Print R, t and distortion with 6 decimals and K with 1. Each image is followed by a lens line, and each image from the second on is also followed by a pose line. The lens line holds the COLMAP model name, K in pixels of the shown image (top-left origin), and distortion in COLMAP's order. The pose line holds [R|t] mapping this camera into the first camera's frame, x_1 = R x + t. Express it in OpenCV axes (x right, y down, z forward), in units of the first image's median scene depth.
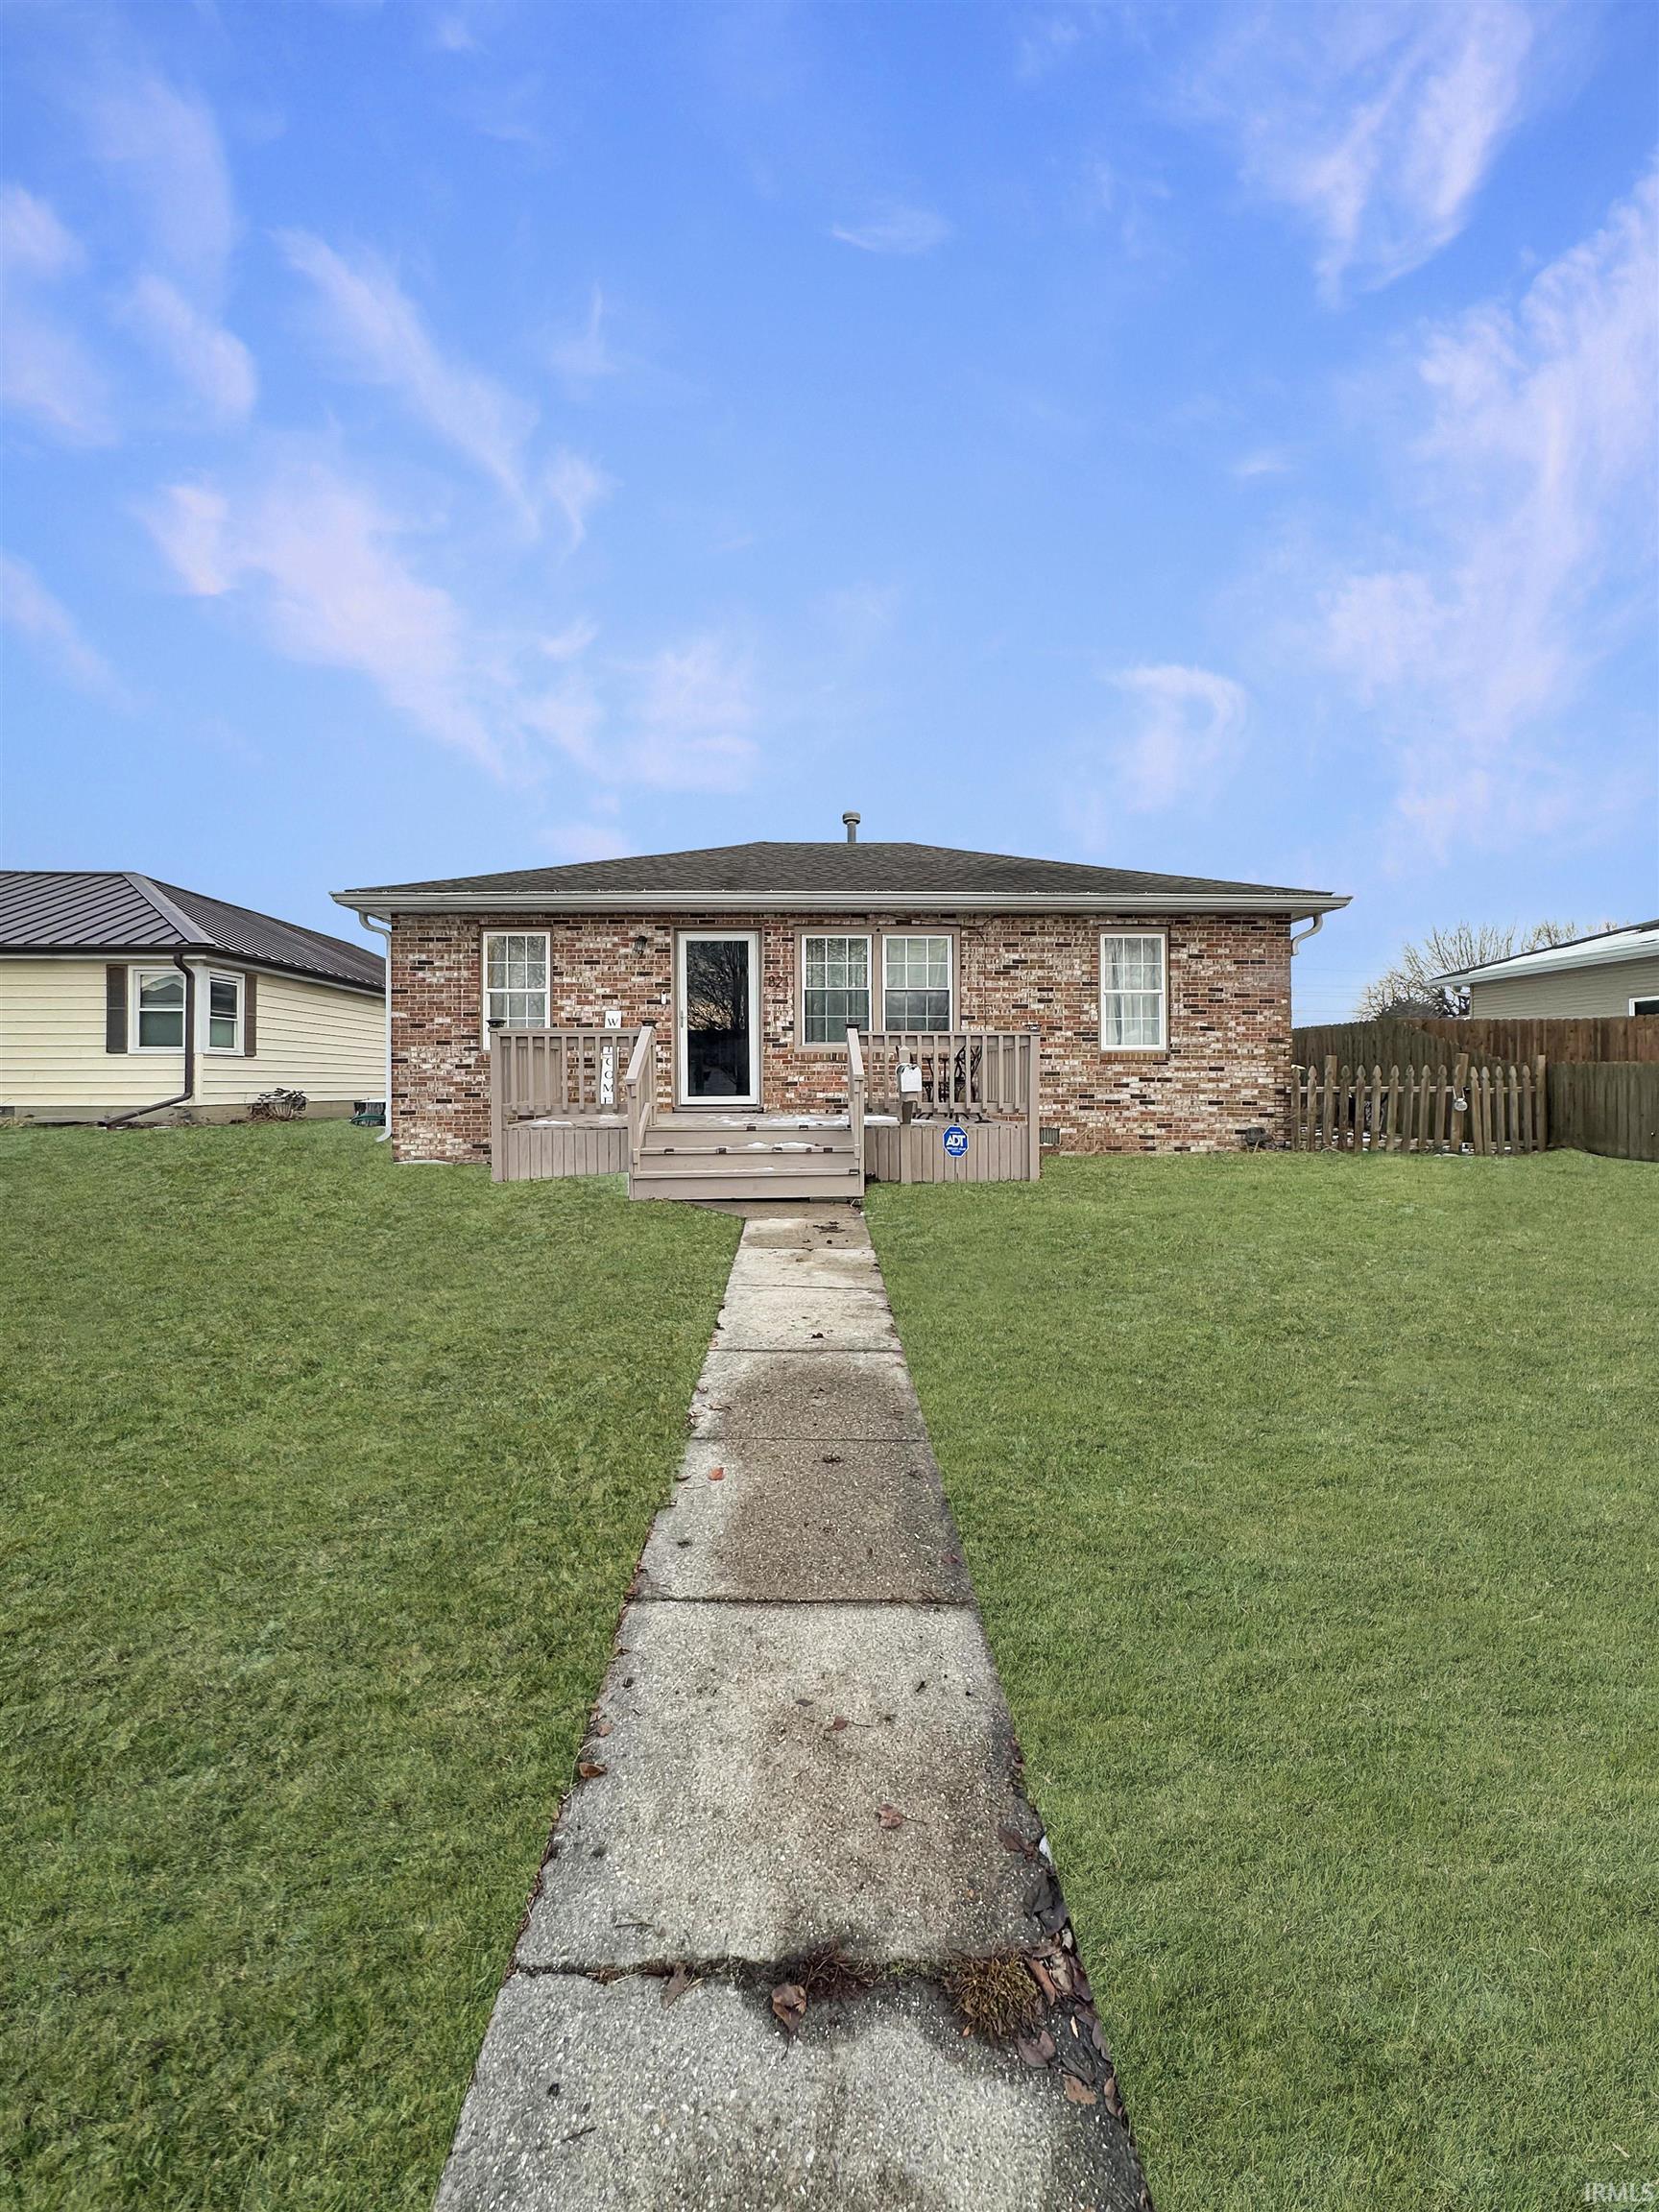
lens RADIAL K [[920.4, 0, 777.6], [0, 920.4, 1096.0], [0, 0, 1]] dist [-0.001076, -0.000102]
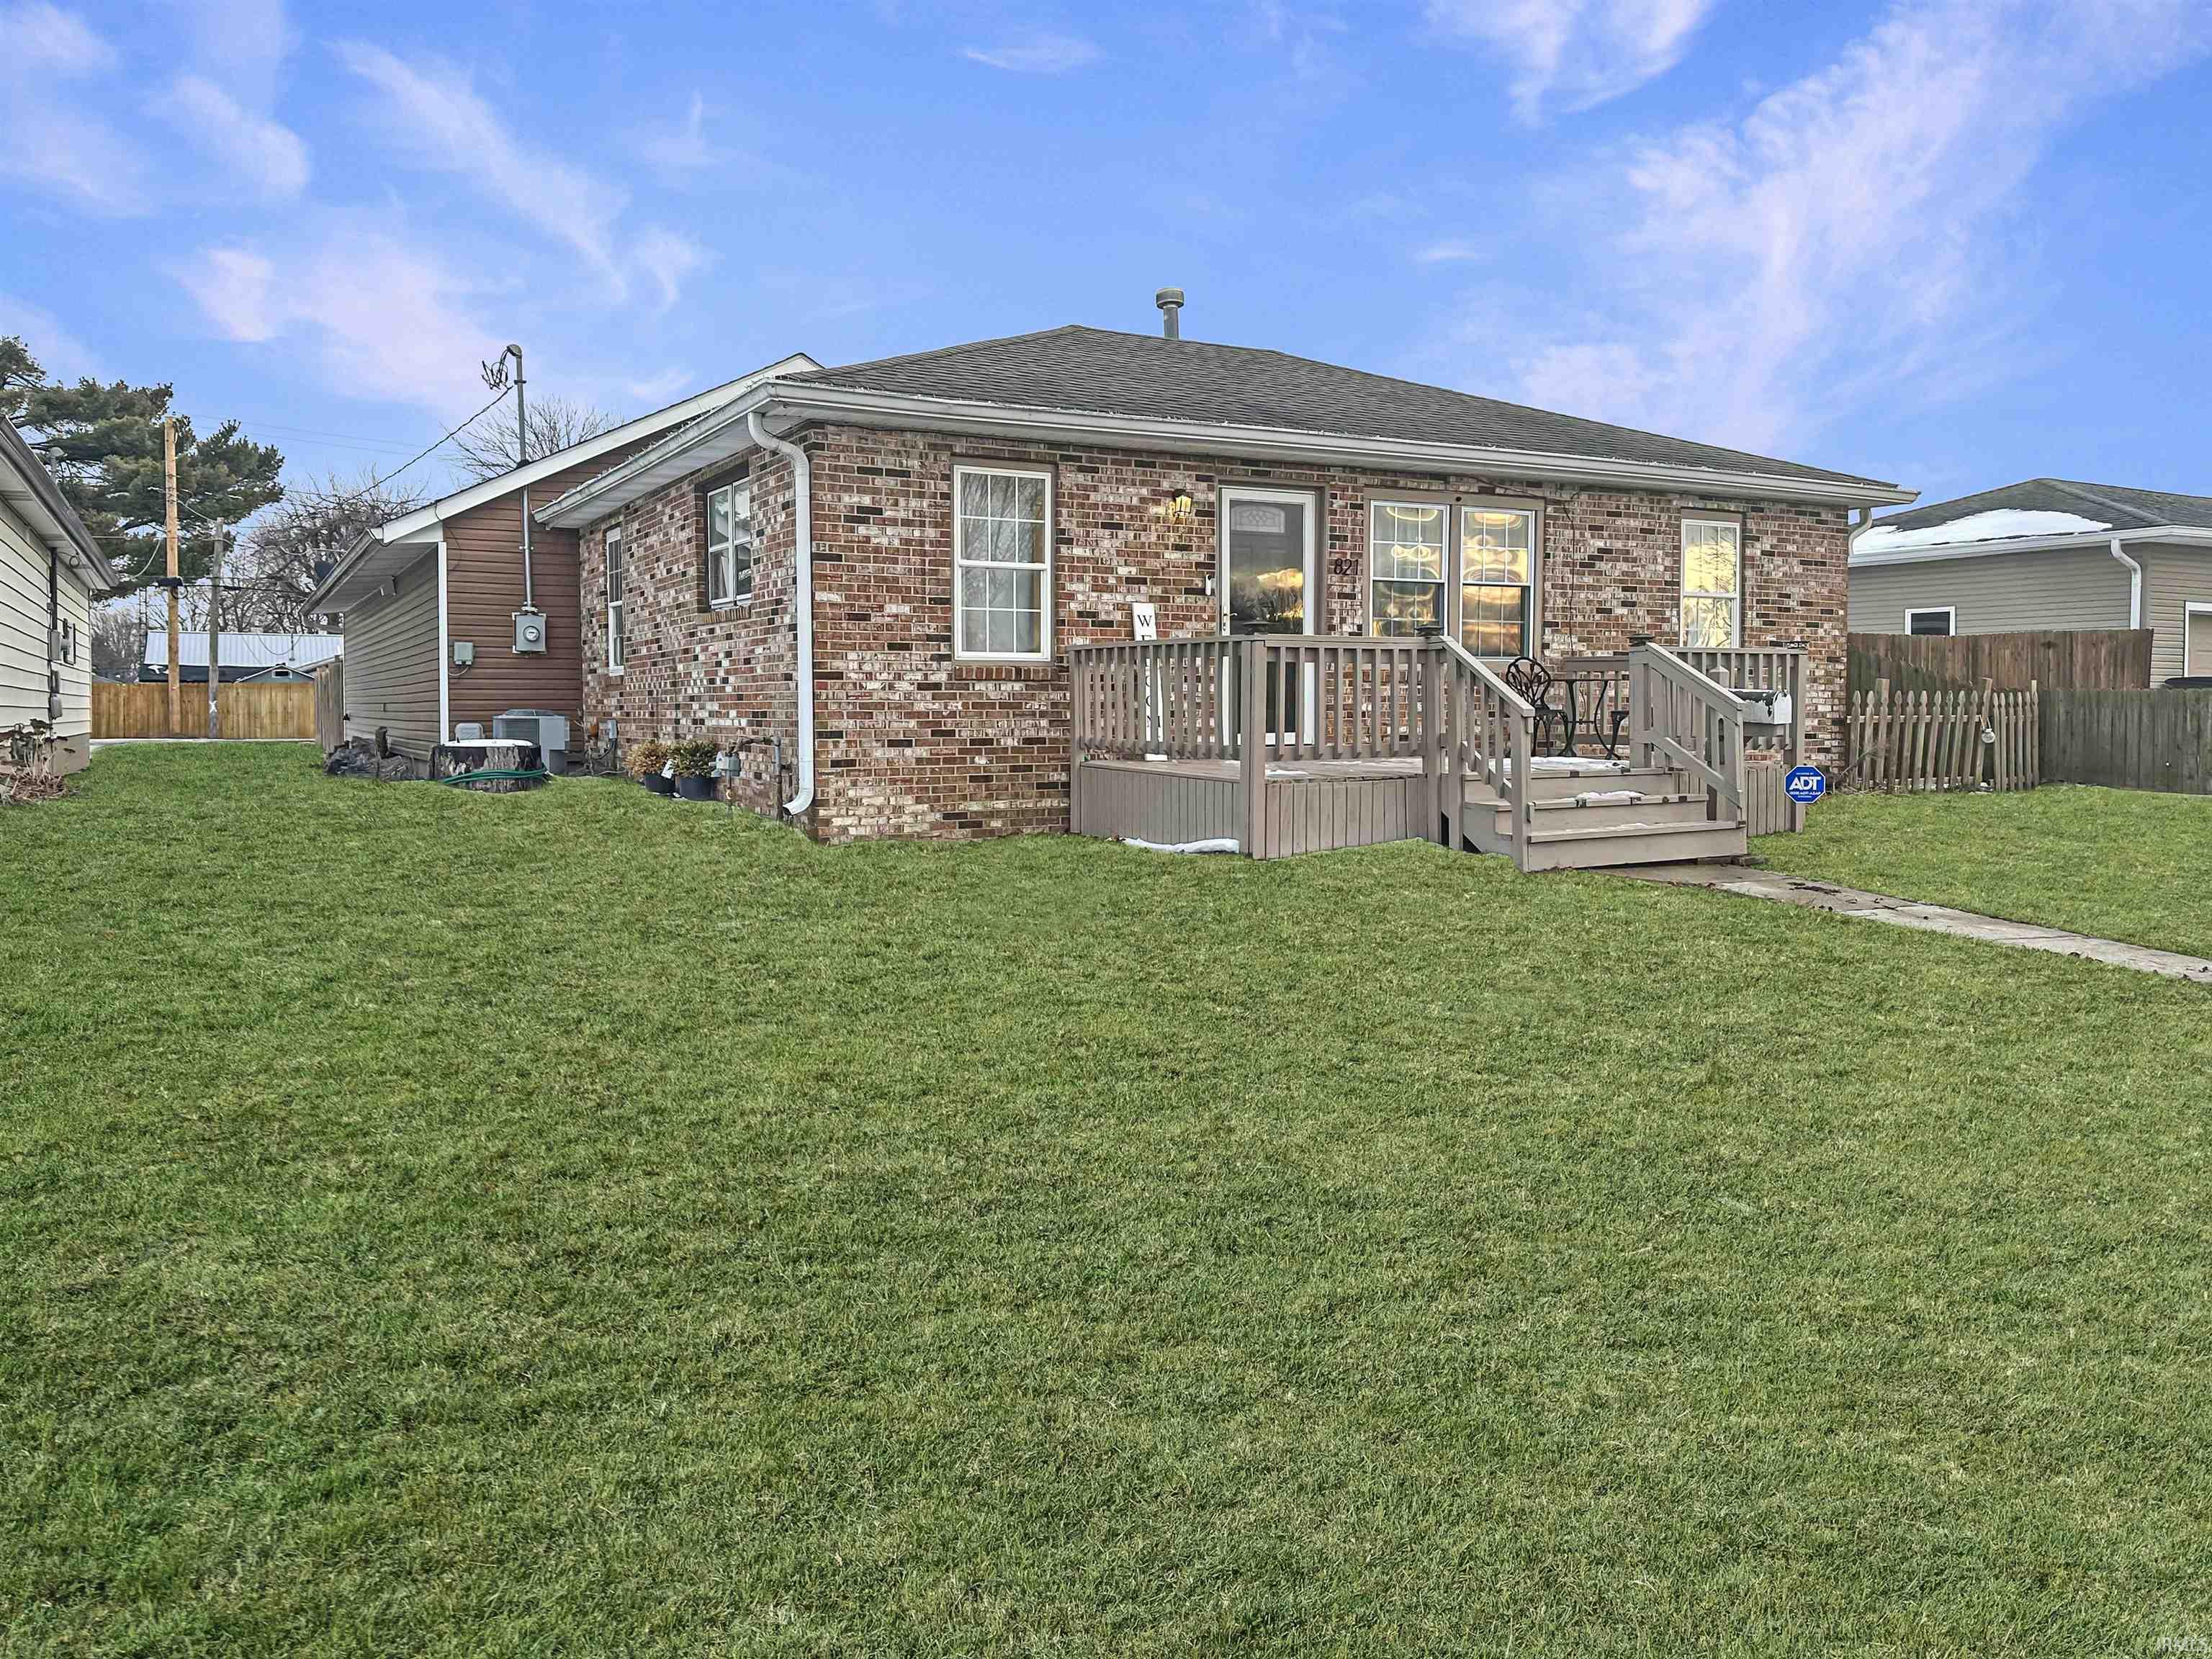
lens RADIAL K [[1592.9, 0, 1110.1], [0, 1592.9, 796.2], [0, 0, 1]] dist [0.204768, -0.485162]
pose [[0.888014, -0.024367, 0.459171, -0.713496], [0.005876, 0.999115, 0.041657, -0.002752], [-0.459779, -0.034294, 0.887371, -0.000531]]
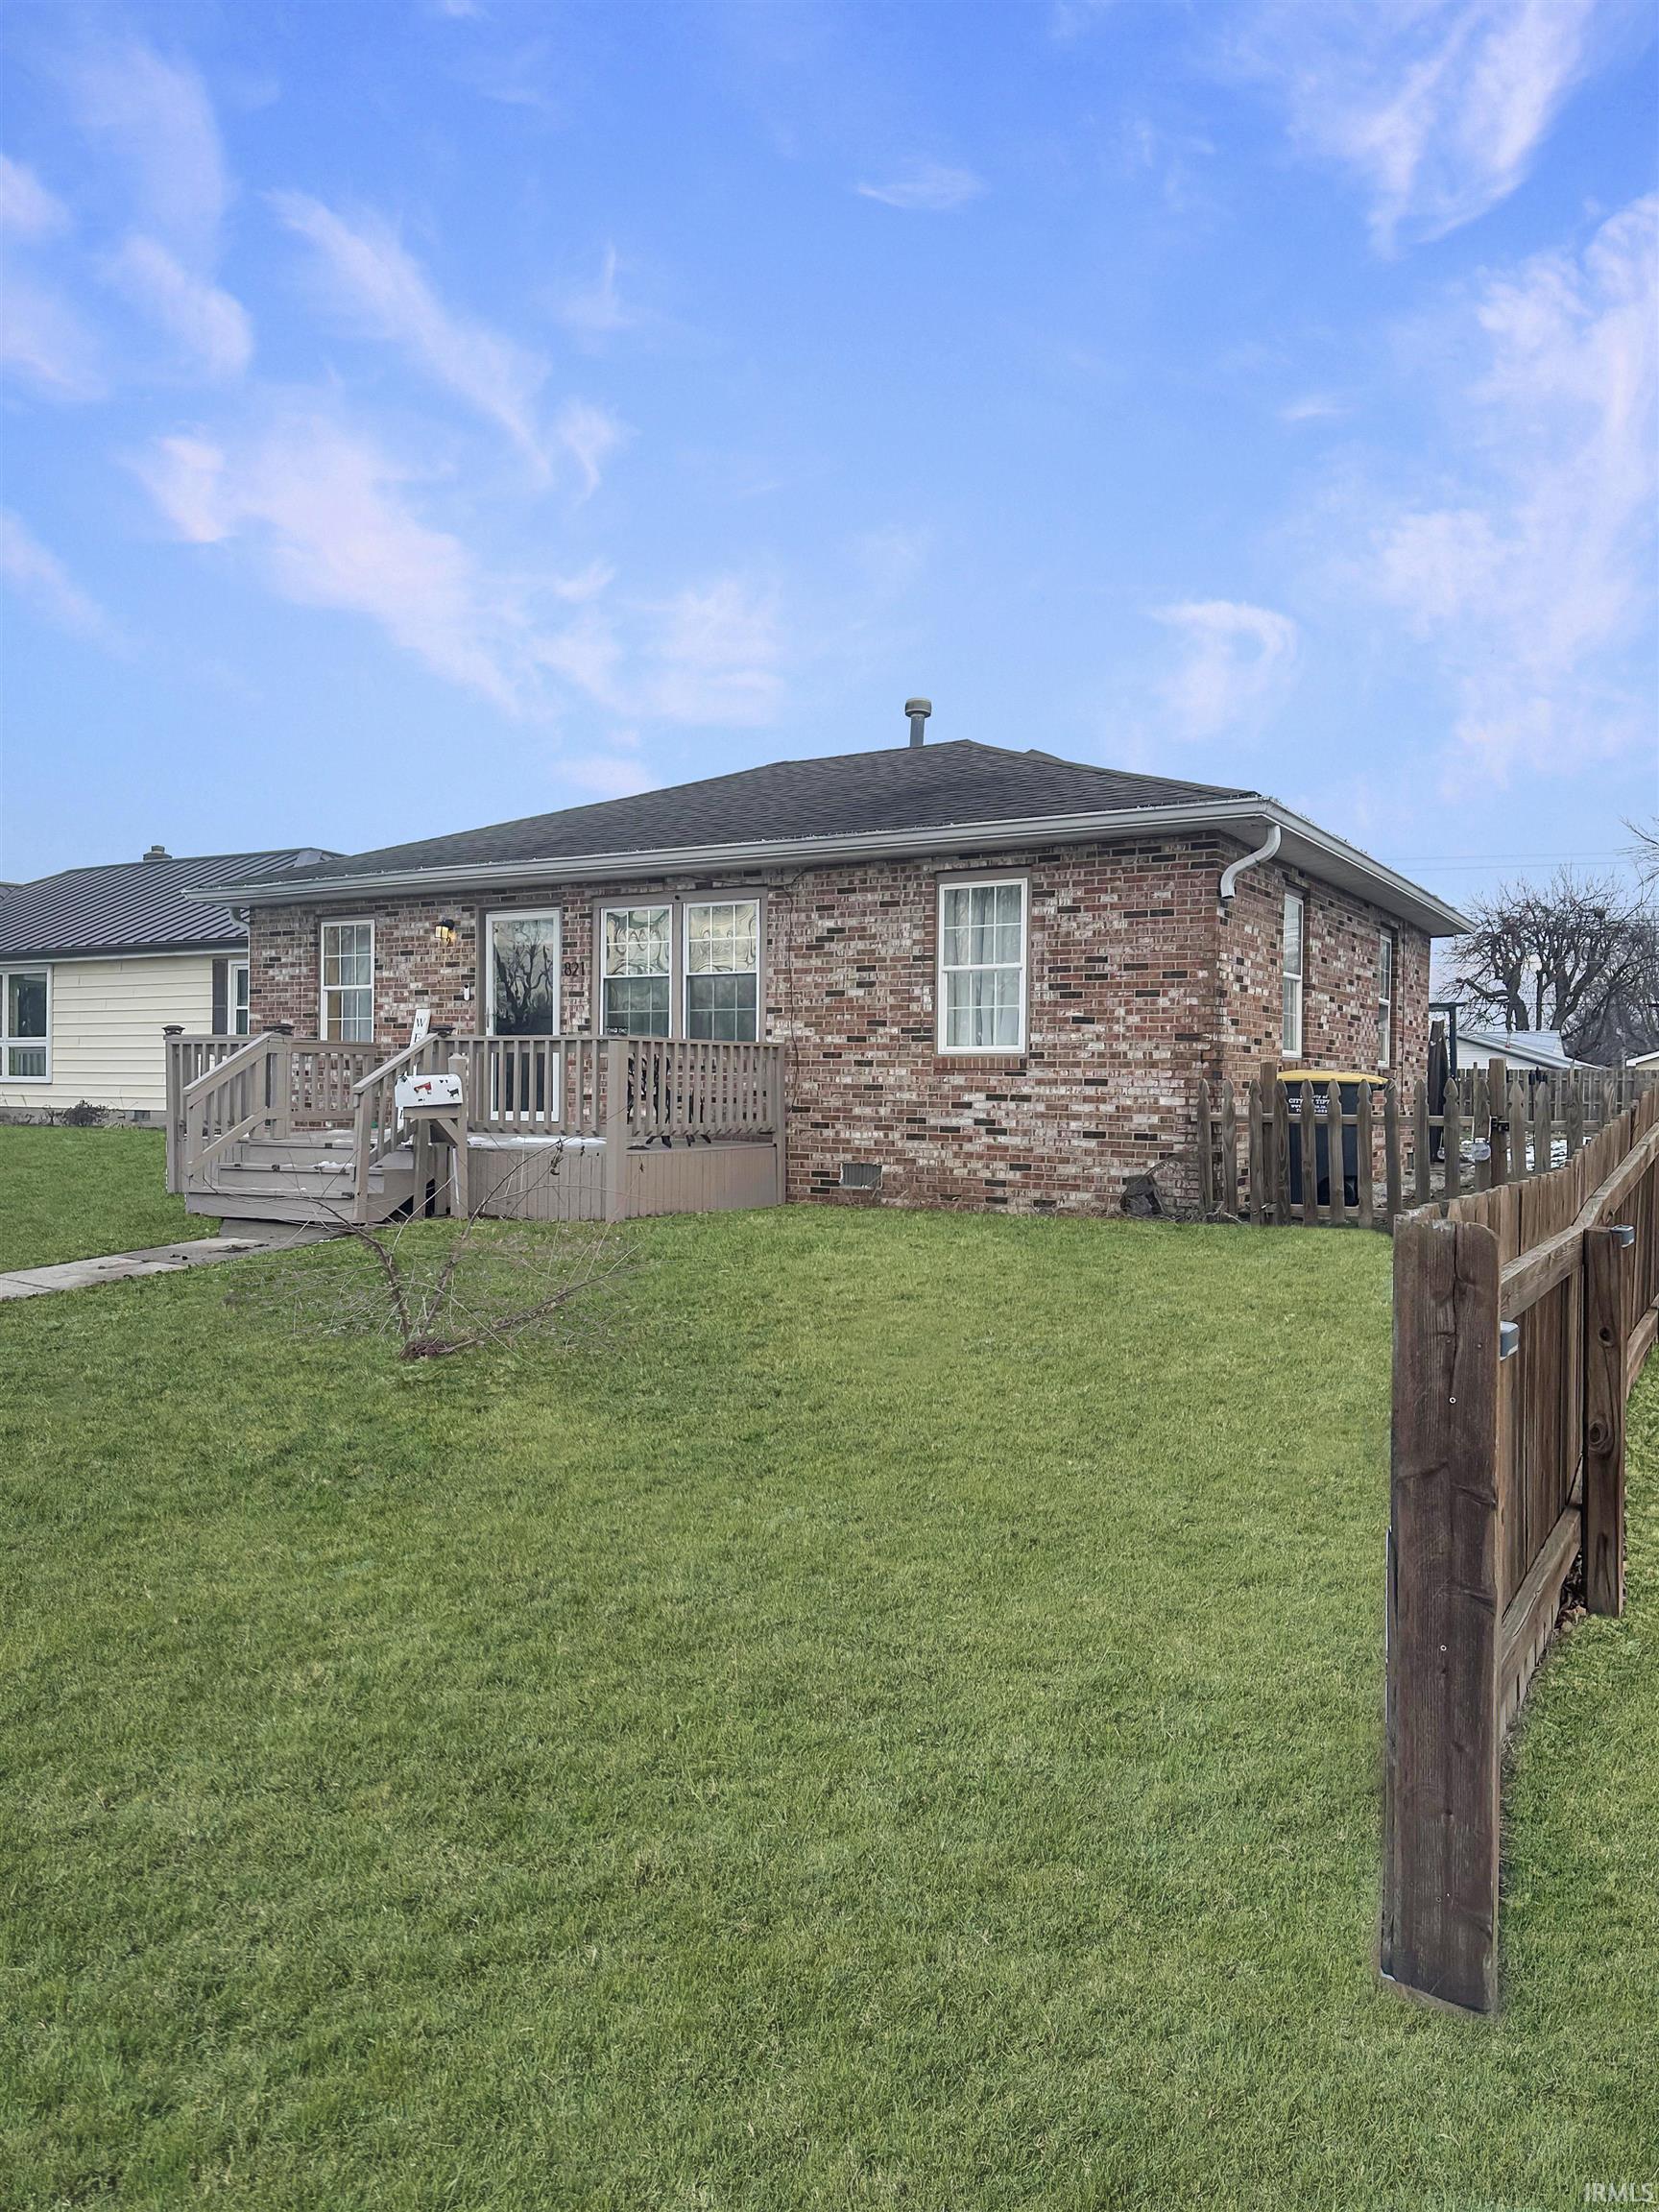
lens RADIAL K [[1592.9, 0, 829.5], [0, 1592.9, 1106.0], [0, 0, 1]] dist [0.204768, -0.485162]
pose [[0.837110, 0.015314, -0.546820, 0.942082], [-0.018368, 0.999831, -0.000118, -0.009278], [0.546726, 0.010143, 0.837250, -0.042945]]
